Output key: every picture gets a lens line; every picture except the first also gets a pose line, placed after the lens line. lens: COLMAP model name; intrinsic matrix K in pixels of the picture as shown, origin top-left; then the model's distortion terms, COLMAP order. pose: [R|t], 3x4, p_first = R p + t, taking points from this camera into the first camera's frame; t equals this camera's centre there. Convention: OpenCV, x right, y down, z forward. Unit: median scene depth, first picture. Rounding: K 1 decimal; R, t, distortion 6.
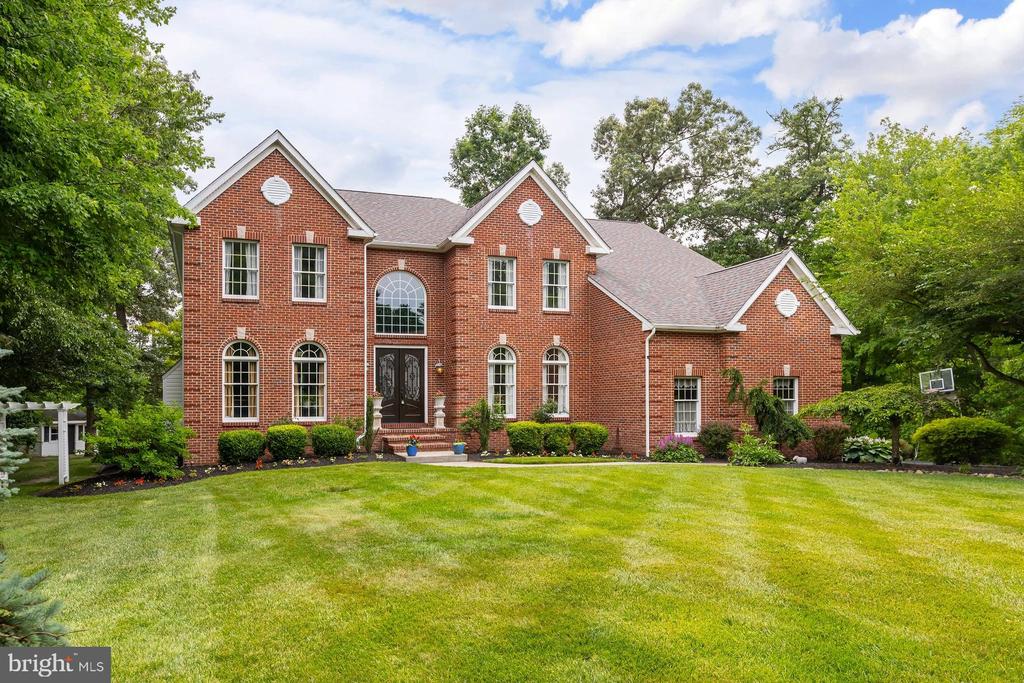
lens RADIAL K [[650.2, 0, 511.6], [0, 650.2, 393.8], [0, 0, 1]] dist [0.002326, 0.000829]
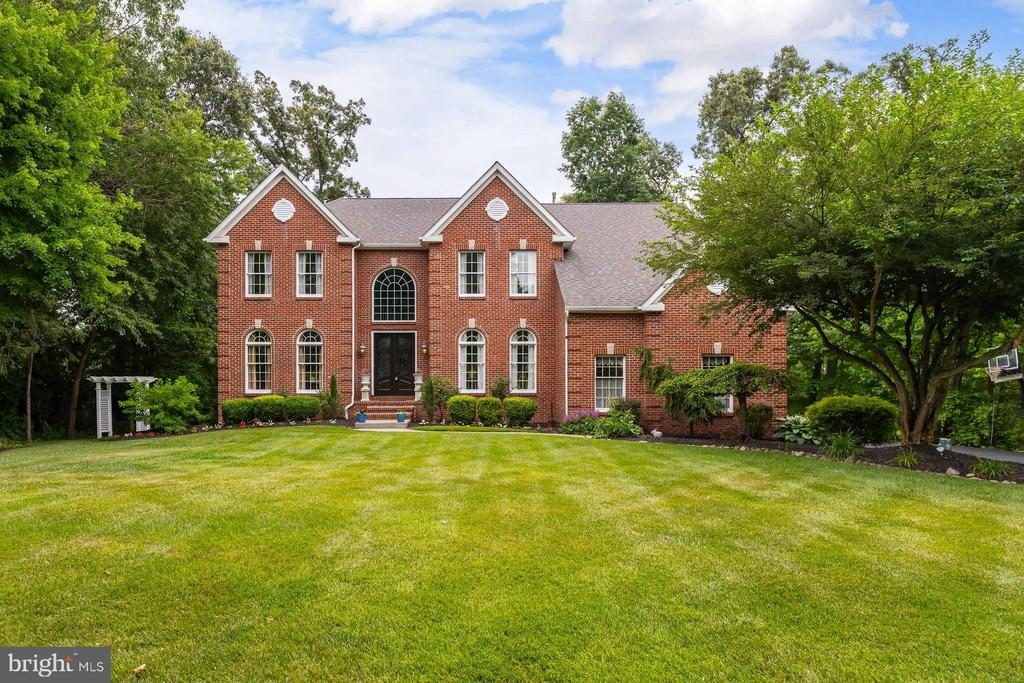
lens RADIAL K [[633.1, 0, 513.5], [0, 633.1, 383.9], [0, 0, 1]] dist [-0.000455, -0.000378]
pose [[0.947965, 0.006928, -0.318300, 0.441325], [-0.001467, 0.999848, 0.017392, 0.002720], [0.318372, -0.016020, 0.947831, -0.027137]]
